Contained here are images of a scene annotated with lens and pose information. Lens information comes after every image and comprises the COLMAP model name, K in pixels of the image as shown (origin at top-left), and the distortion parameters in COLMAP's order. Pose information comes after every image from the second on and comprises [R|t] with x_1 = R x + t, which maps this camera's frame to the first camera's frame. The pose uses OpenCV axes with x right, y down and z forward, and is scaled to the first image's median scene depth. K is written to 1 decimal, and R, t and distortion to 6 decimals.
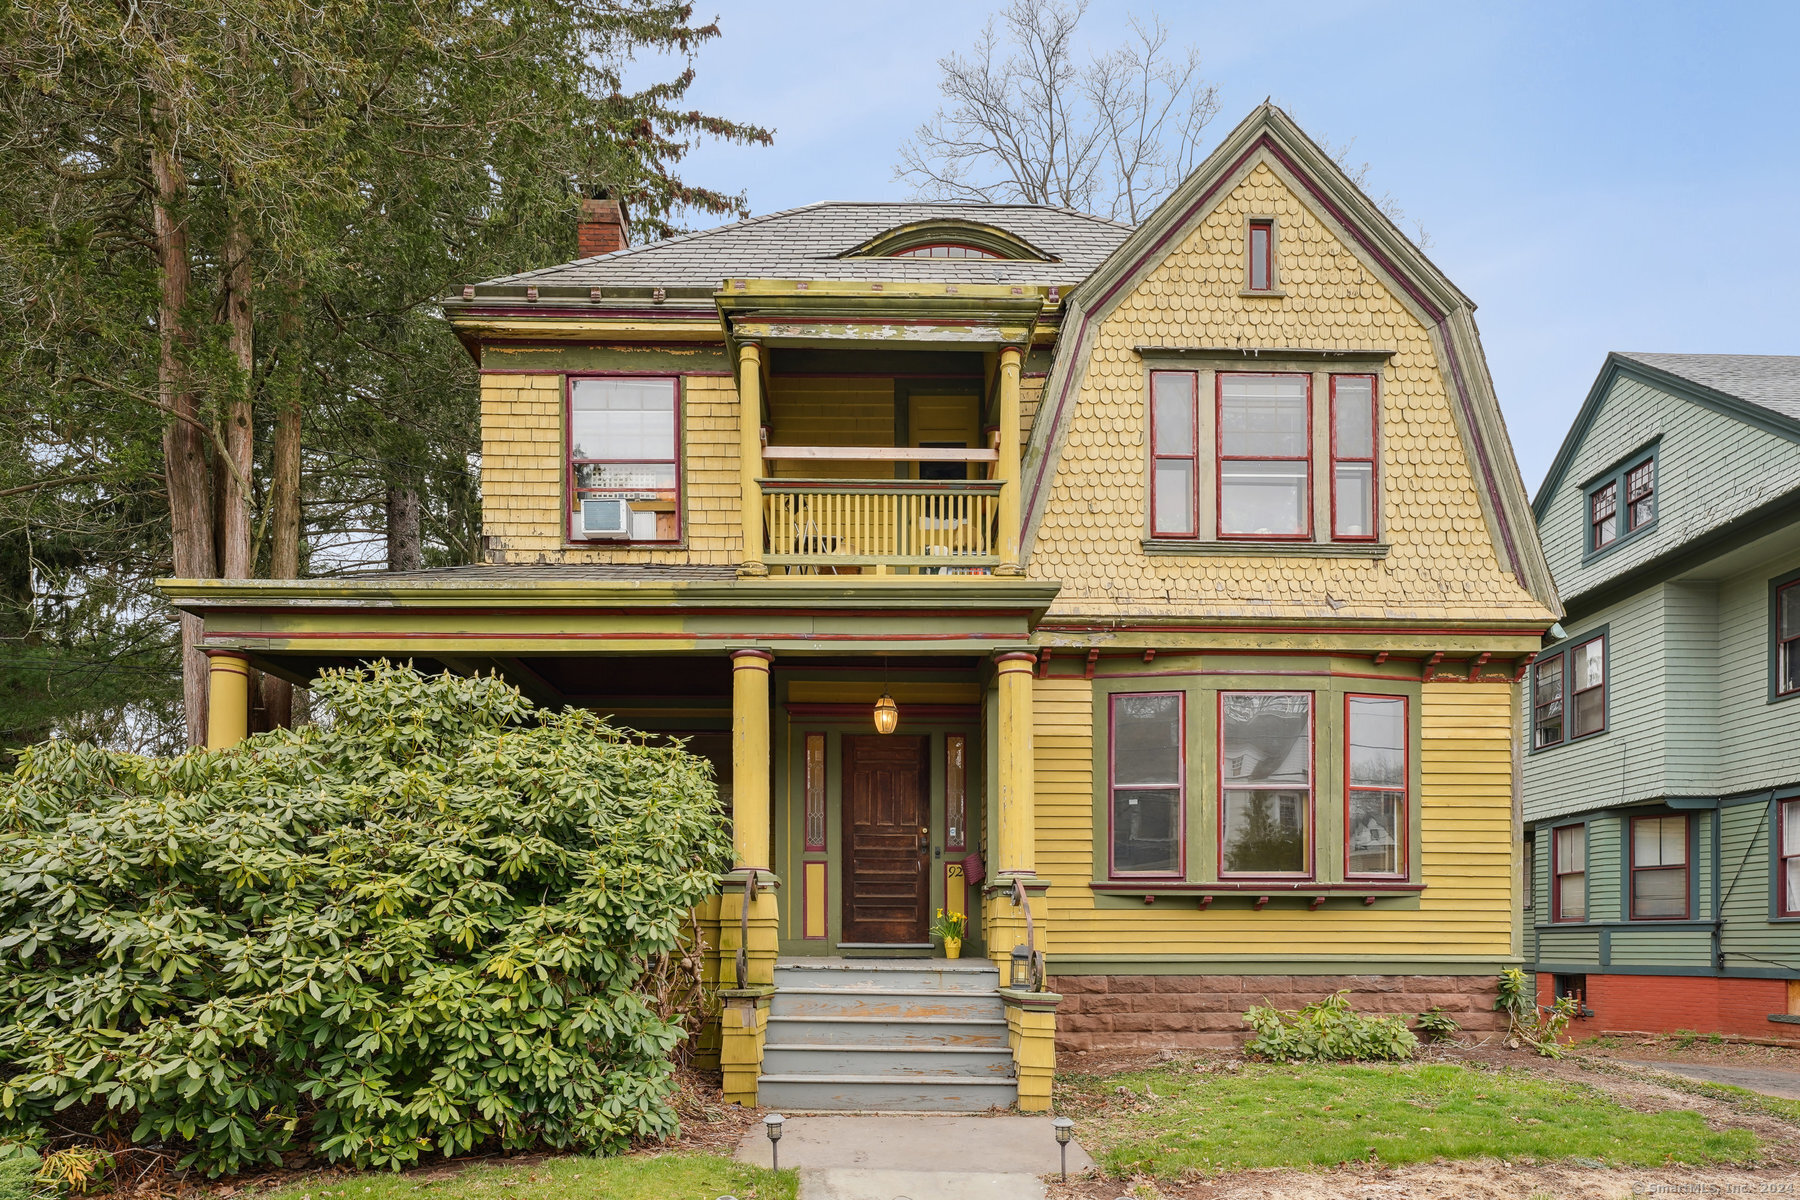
lens RADIAL K [[1104.2, 0, 899.3], [0, 1104.2, 626.4], [0, 0, 1]] dist [-0.001730, 0.000053]
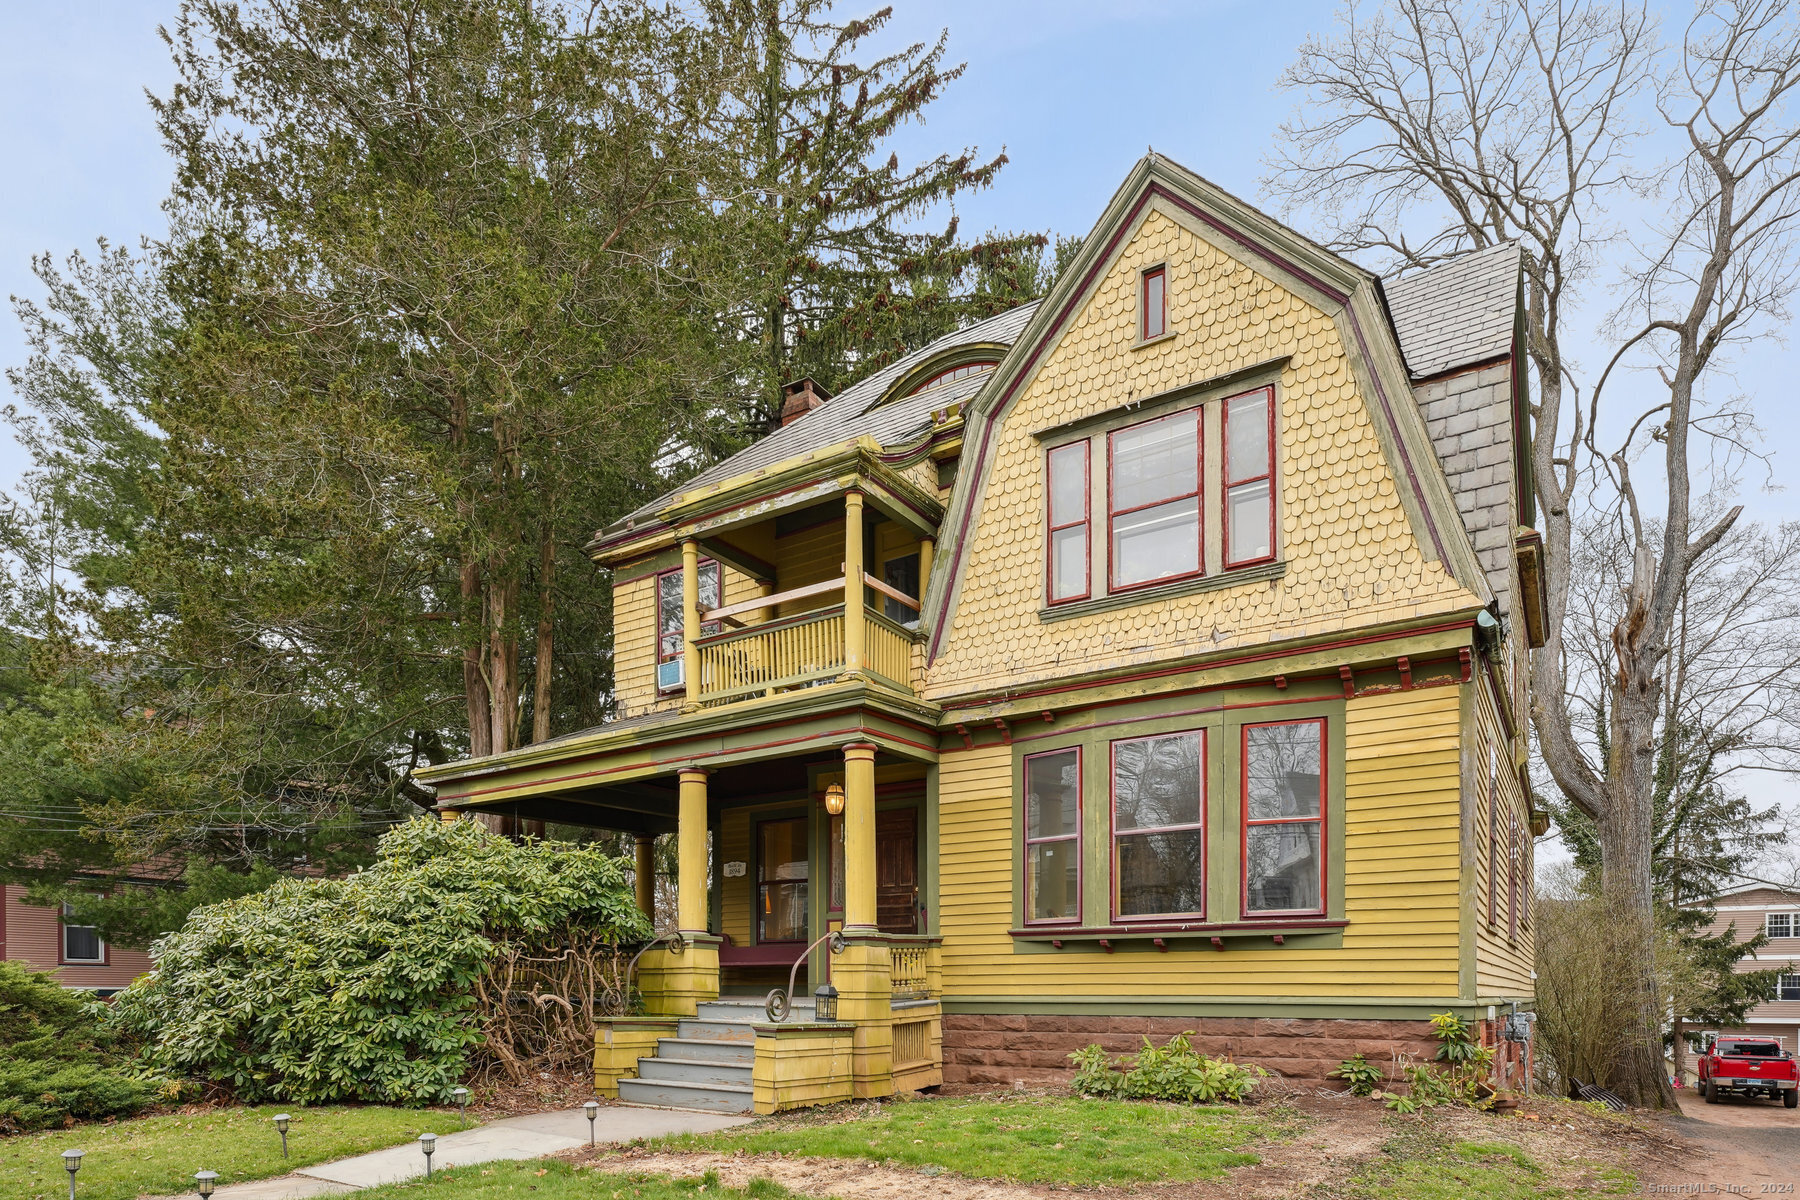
lens RADIAL K [[1131.8, 0, 900.0], [0, 1131.8, 600.0], [0, 0, 1]] dist [0.000628, 0.000149]
pose [[0.799402, -0.197717, -0.567331, 0.742712], [0.165157, 0.980237, -0.108900, 0.010592], [0.577650, -0.006644, 0.816257, 0.005045]]
